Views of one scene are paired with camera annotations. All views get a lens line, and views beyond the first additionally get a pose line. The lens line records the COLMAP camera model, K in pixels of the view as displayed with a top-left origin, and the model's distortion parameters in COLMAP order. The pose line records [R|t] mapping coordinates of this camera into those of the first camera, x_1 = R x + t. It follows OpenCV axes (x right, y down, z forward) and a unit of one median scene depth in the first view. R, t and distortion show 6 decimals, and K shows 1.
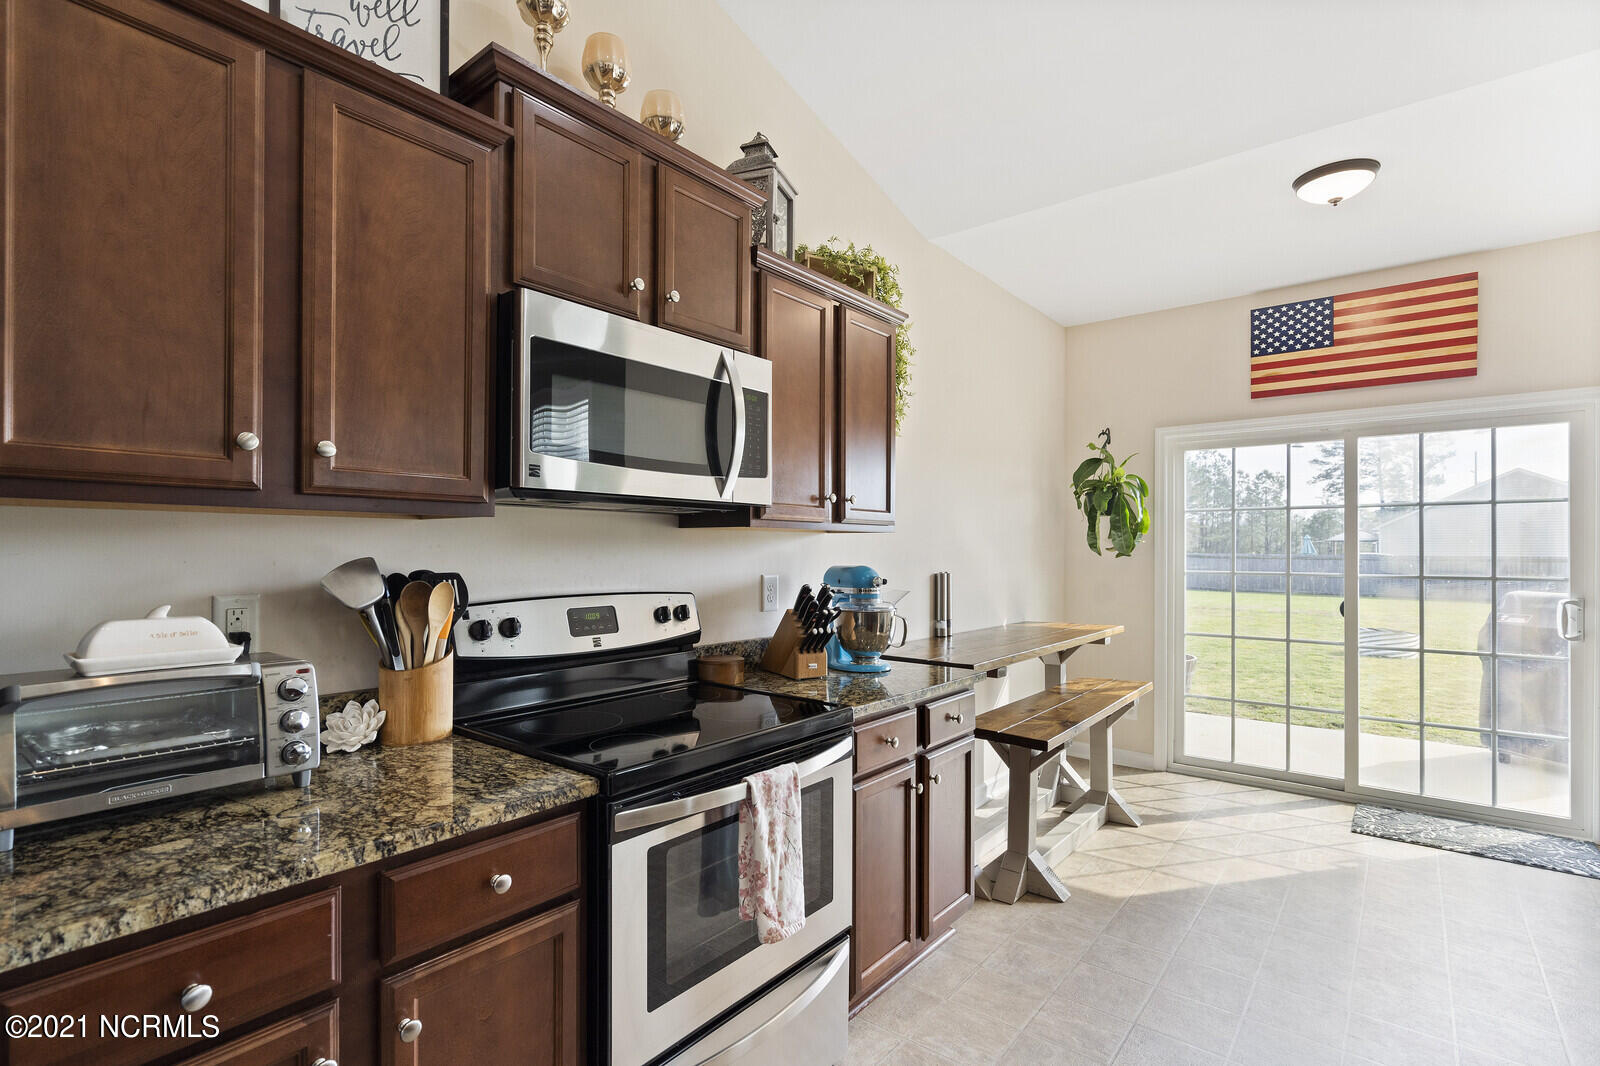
lens RADIAL K [[744.4, 0, 803.3], [0, 744.4, 549.8], [0, 0, 1]] dist [-0.001991, -0.001075]
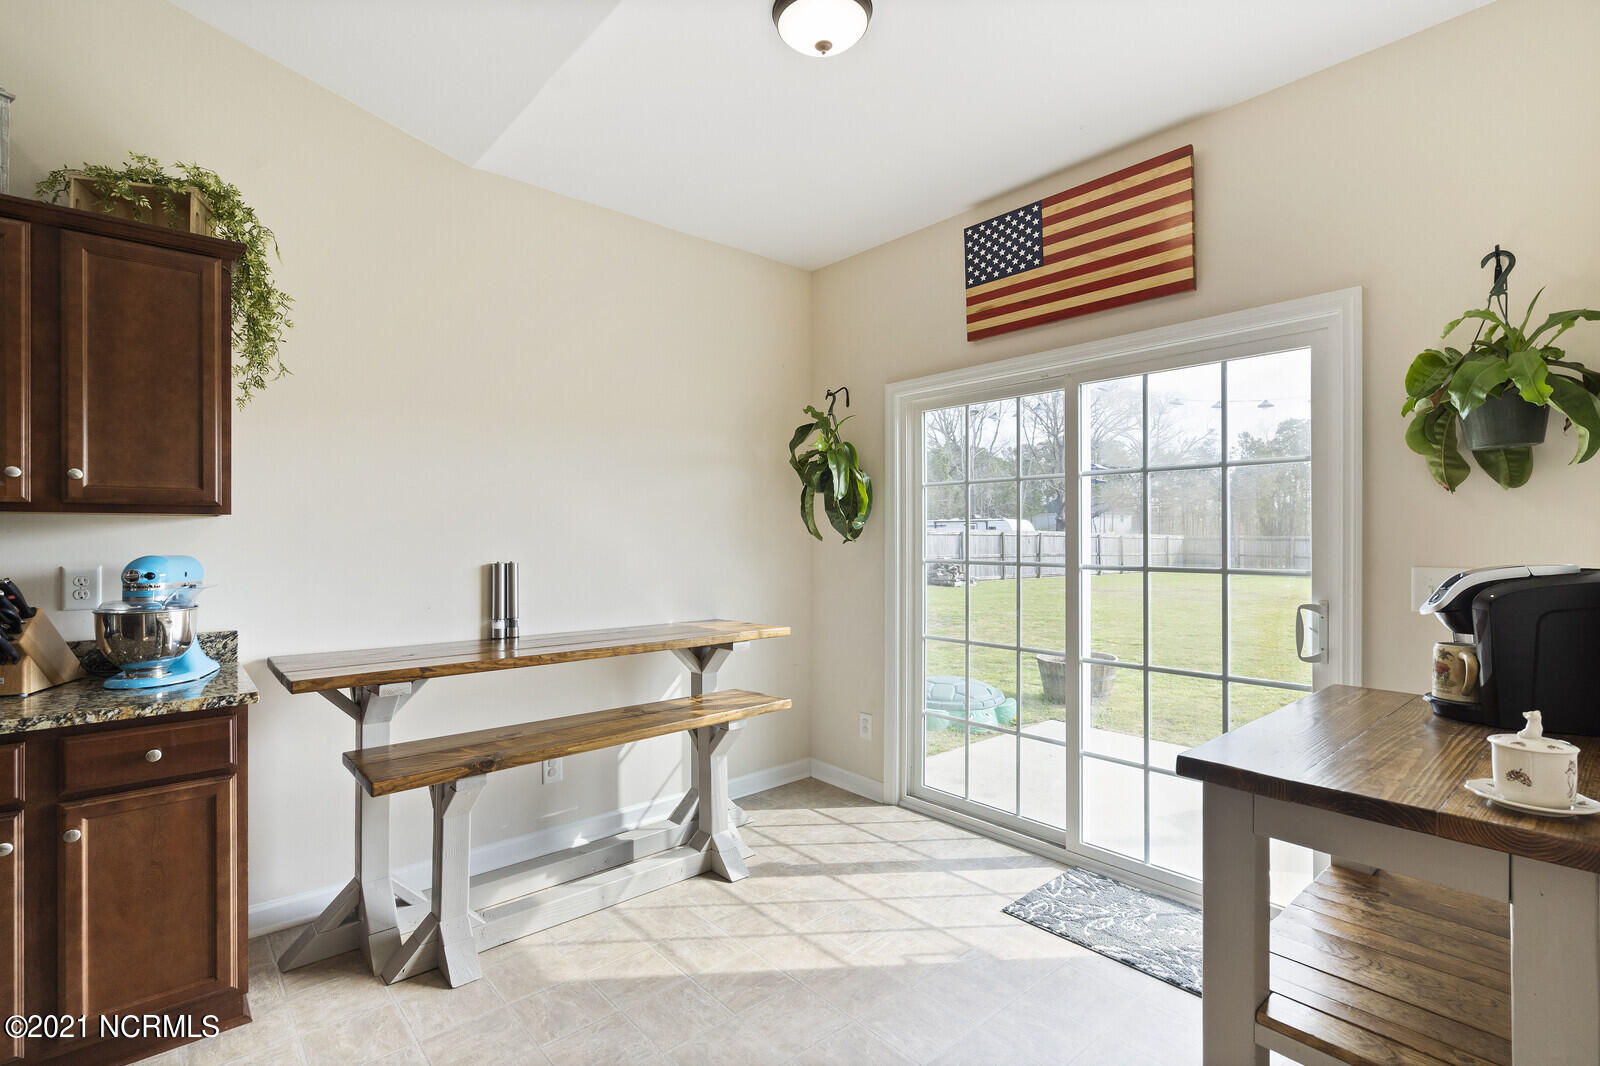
lens RADIAL K [[738.9, 0, 800.0], [0, 738.9, 533.0], [0, 0, 1]] dist [-0.000913, -0.000117]
pose [[0.984565, -0.006421, -0.174903, 0.582285], [0.006047, 0.999978, -0.002671, 0.001482], [0.174917, 0.001572, 0.984582, 0.203396]]
